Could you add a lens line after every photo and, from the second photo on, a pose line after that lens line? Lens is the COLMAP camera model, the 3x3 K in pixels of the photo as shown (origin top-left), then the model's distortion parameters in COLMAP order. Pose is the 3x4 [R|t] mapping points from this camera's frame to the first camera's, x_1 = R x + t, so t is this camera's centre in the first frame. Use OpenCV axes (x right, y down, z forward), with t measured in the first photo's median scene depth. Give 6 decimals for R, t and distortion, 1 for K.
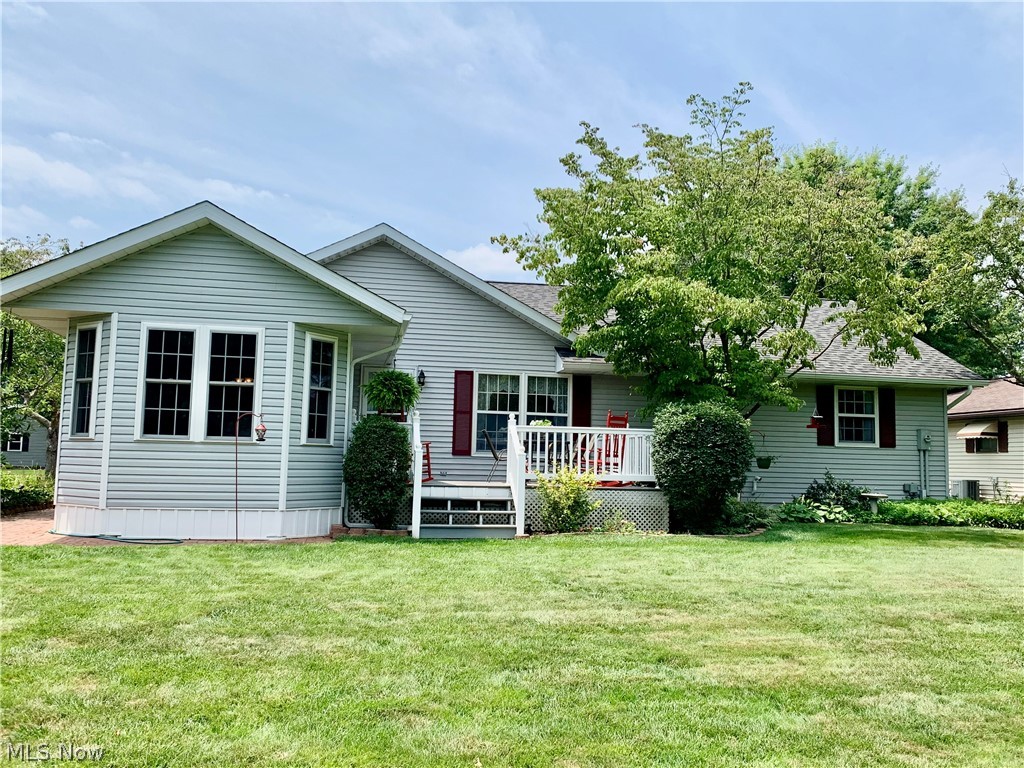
lens RADIAL K [[780.2, 0, 512.0], [0, 780.2, 384.0], [0, 0, 1]] dist [0.052027, -0.002372]
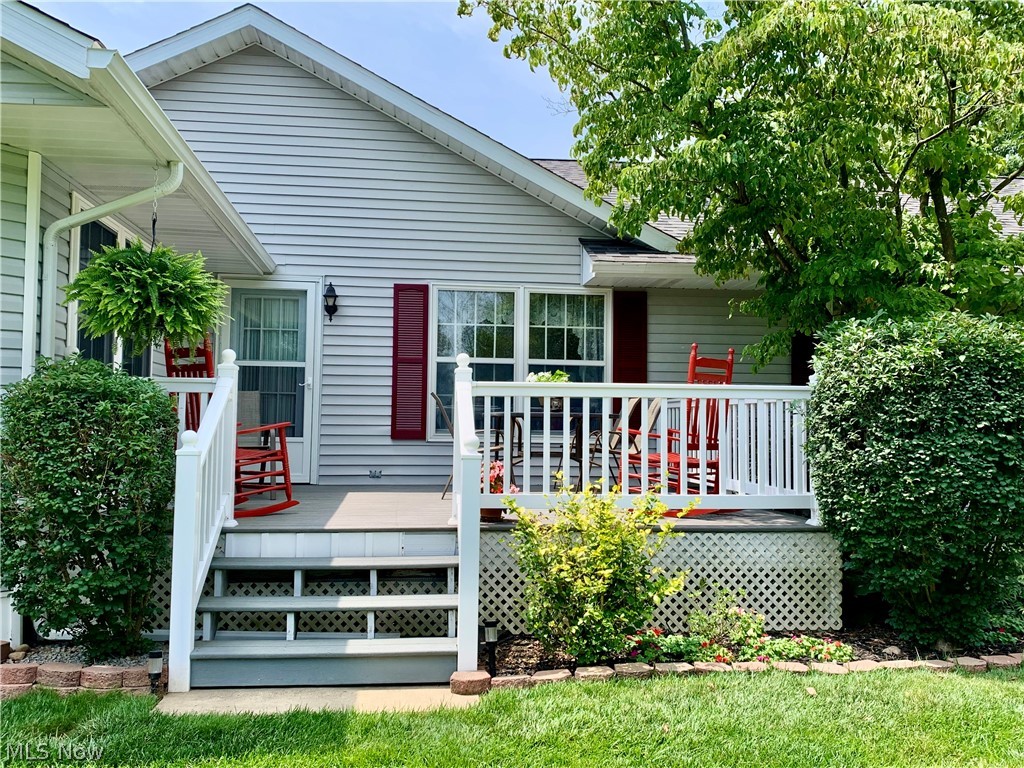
lens RADIAL K [[780.2, 0, 512.0], [0, 780.2, 384.0], [0, 0, 1]] dist [0.052027, -0.002372]
pose [[0.997972, -0.014801, -0.061906, 0.044047], [0.017754, 0.998717, 0.047426, 0.029500], [0.061125, -0.048429, 0.996955, 0.490834]]
